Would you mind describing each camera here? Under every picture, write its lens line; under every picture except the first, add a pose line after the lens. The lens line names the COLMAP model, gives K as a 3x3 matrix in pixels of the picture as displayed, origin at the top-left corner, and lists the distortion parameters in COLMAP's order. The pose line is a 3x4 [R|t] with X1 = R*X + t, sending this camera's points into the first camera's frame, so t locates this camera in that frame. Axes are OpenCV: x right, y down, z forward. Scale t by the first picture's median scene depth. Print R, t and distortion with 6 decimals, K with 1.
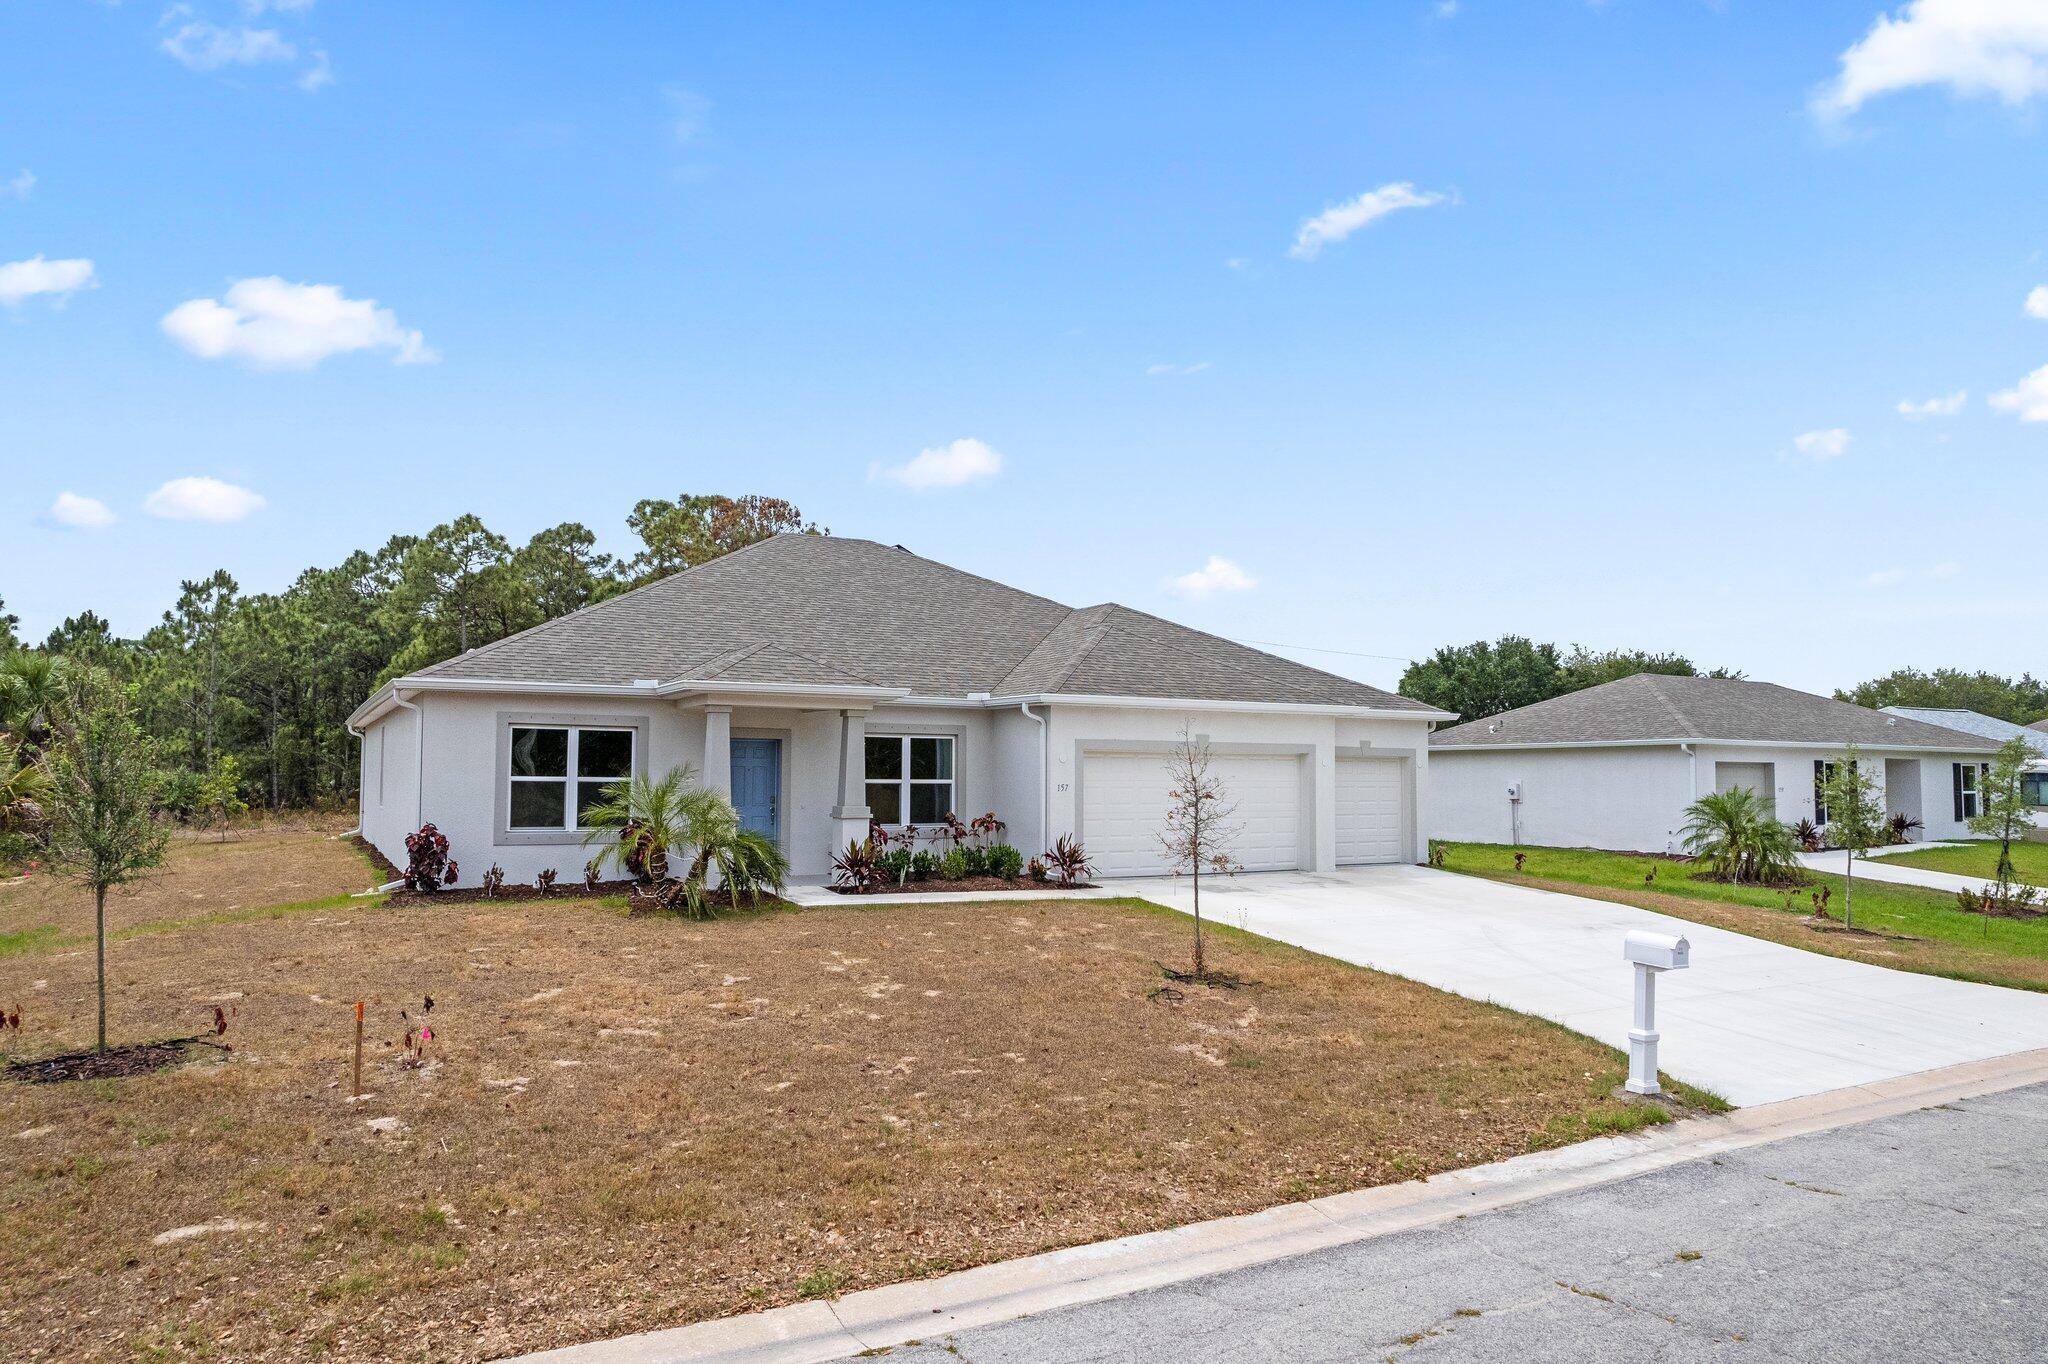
lens RADIAL K [[1314.6, 0, 1025.8], [0, 1314.6, 691.5], [0, 0, 1]] dist [-0.074363, 0.065174]
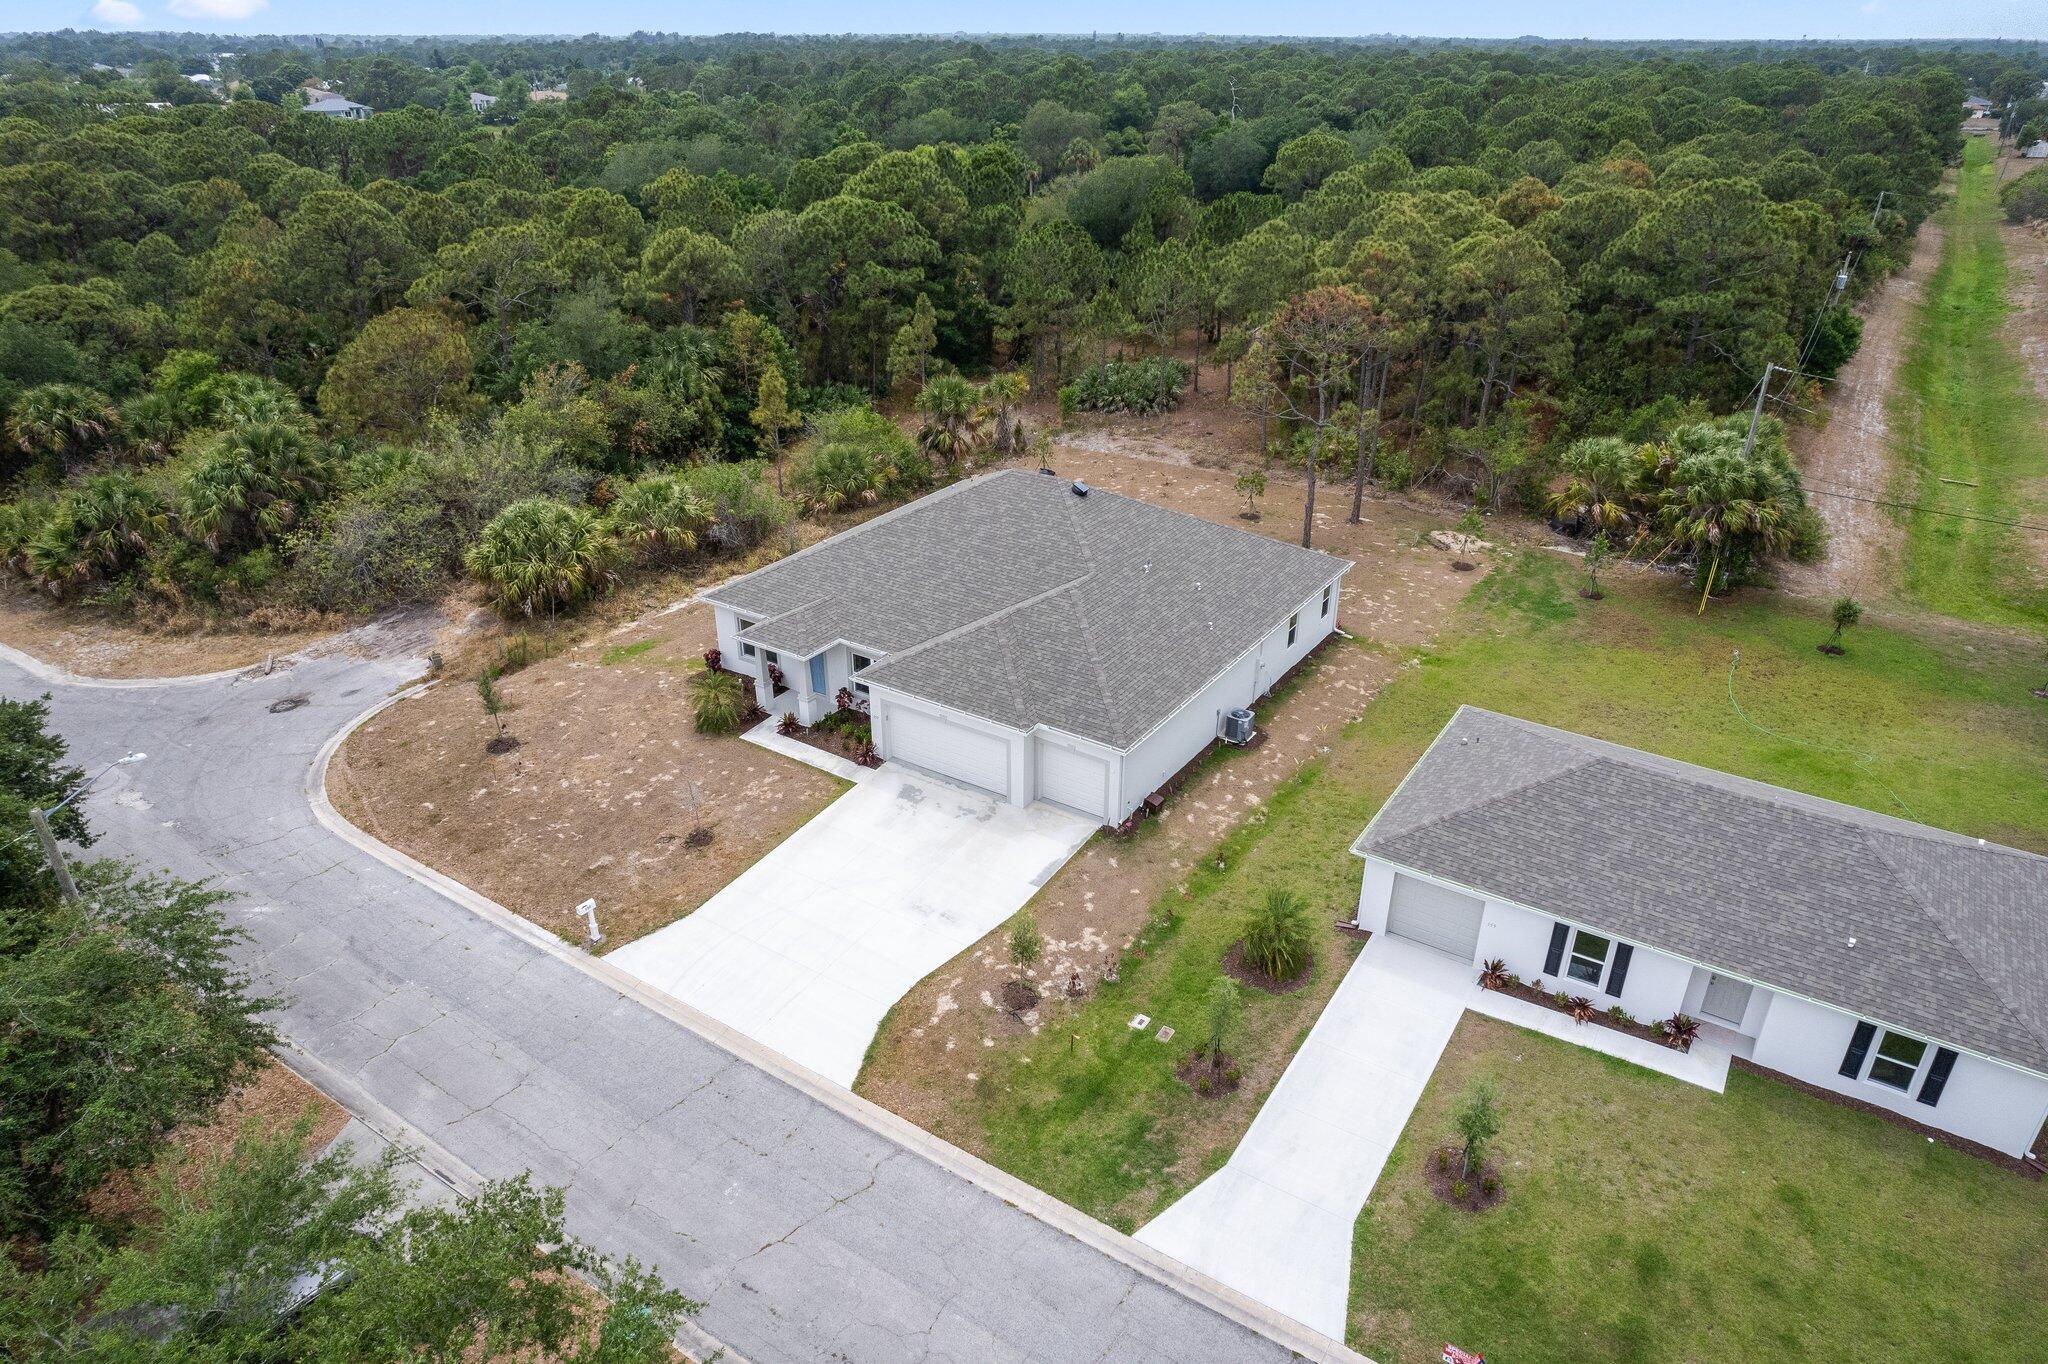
lens RADIAL K [[1314.6, 0, 1025.8], [0, 1314.6, 691.5], [0, 0, 1]] dist [-0.074363, 0.065174]
pose [[0.451752, 0.402754, -0.796059, 3.771357], [0.058968, 0.876867, 0.477102, -1.998313], [0.890193, -0.262474, 0.372377, 0.980945]]
